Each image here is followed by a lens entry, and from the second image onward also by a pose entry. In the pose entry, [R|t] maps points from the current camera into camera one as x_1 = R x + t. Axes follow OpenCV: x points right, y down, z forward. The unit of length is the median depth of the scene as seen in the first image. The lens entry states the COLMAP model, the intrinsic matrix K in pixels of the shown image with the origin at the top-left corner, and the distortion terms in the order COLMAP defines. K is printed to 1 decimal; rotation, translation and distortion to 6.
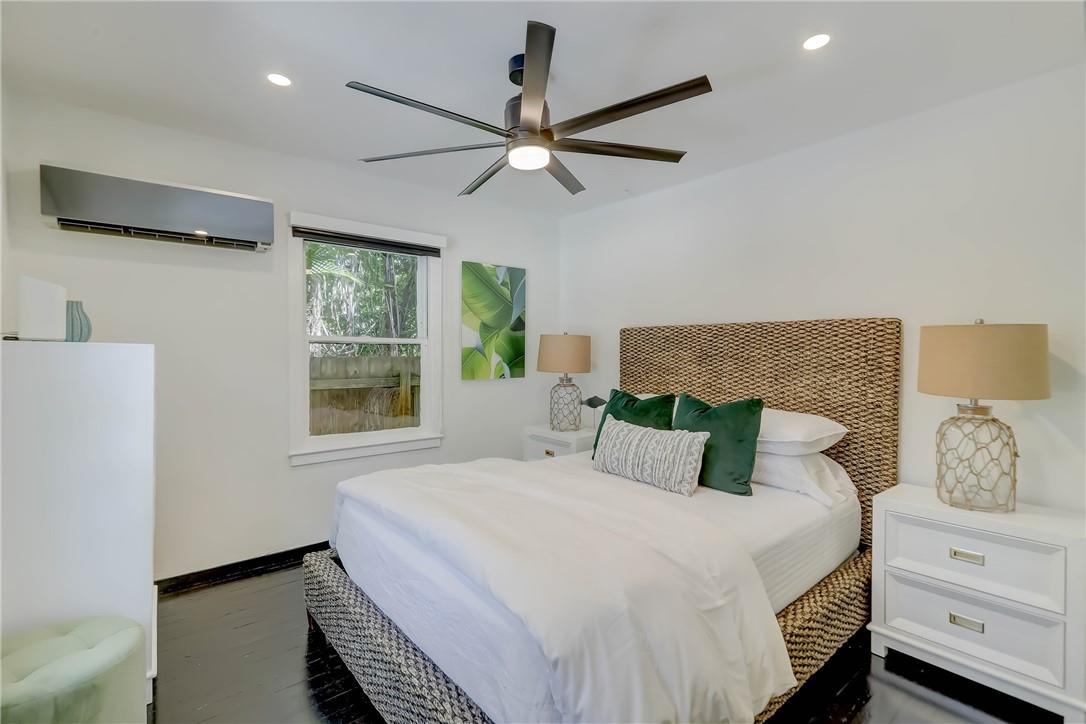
lens RADIAL K [[492.0, 0, 540.1], [0, 492.0, 360.2], [0, 0, 1]] dist [-0.002326, 0.001331]
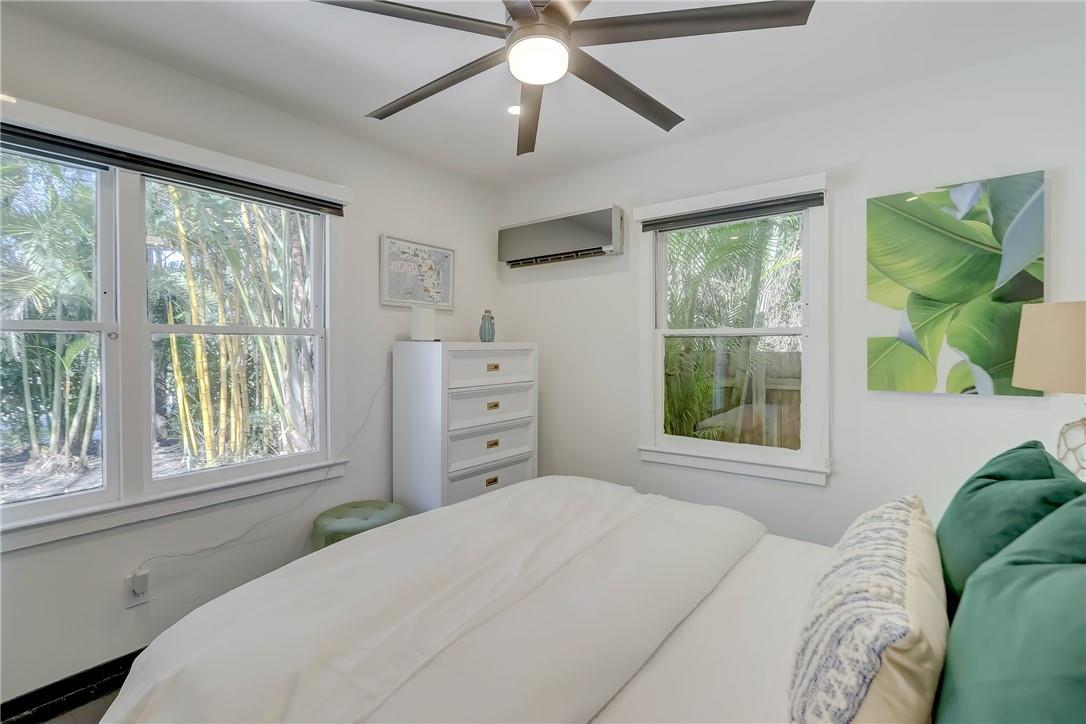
lens RADIAL K [[492.0, 0, 538.2], [0, 492.0, 351.4], [0, 0, 1]] dist [-0.002326, 0.001331]
pose [[0.247788, 0.001926, -0.968812, 0.328336], [-0.011899, 0.999929, -0.001055, -0.002975], [0.968741, 0.011789, 0.247793, 0.428387]]
